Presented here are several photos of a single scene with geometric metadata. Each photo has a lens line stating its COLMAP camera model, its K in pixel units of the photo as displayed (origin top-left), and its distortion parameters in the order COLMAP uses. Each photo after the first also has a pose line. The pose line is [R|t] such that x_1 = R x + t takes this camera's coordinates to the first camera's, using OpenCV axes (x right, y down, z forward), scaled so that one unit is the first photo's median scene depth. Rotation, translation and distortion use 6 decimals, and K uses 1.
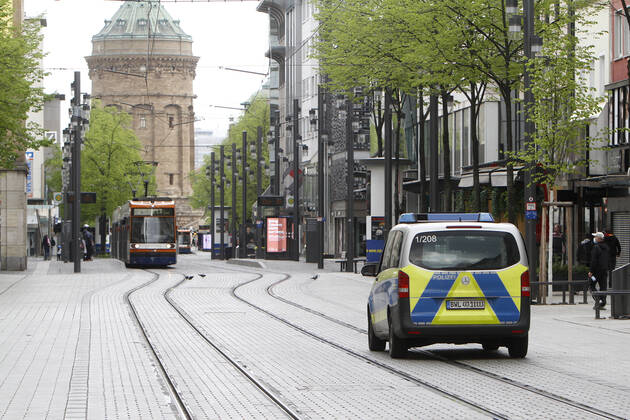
lens RADIAL K [[4645.6, 0, 320.7], [0, 4645.6, 179.2], [0, 0, 1]] dist [1.381469, 0.000000]
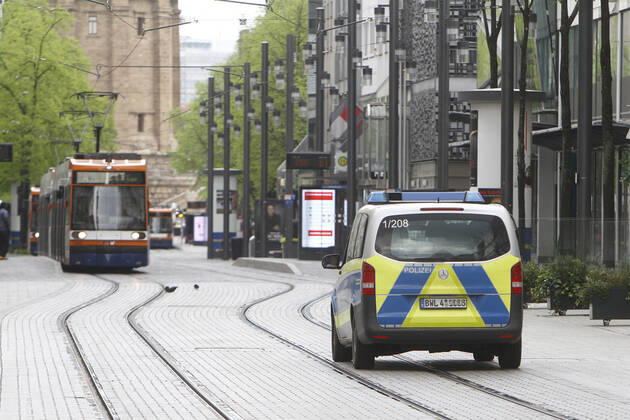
lens RADIAL K [[4645.6, 0, 326.2], [0, 4645.6, 236.3], [0, 0, 1]] dist [1.381469, 0.000000]
pose [[0.999660, 0.007020, 0.025128, -0.023315], [-0.007421, 0.999846, 0.015920, 0.004832], [-0.025012, -0.016101, 0.999557, 0.406843]]
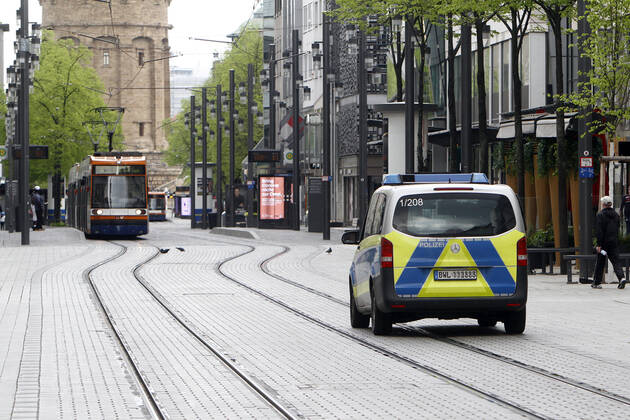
lens RADIAL K [[4645.6, 0, 316.8], [0, 4645.6, 209.8], [0, 0, 1]] dist [1.381469, 0.000000]
pose [[0.999962, -0.001961, 0.008529, -0.008591], [0.001840, 0.999898, 0.014146, 0.002579], [-0.008556, -0.014130, 0.999864, 0.189917]]
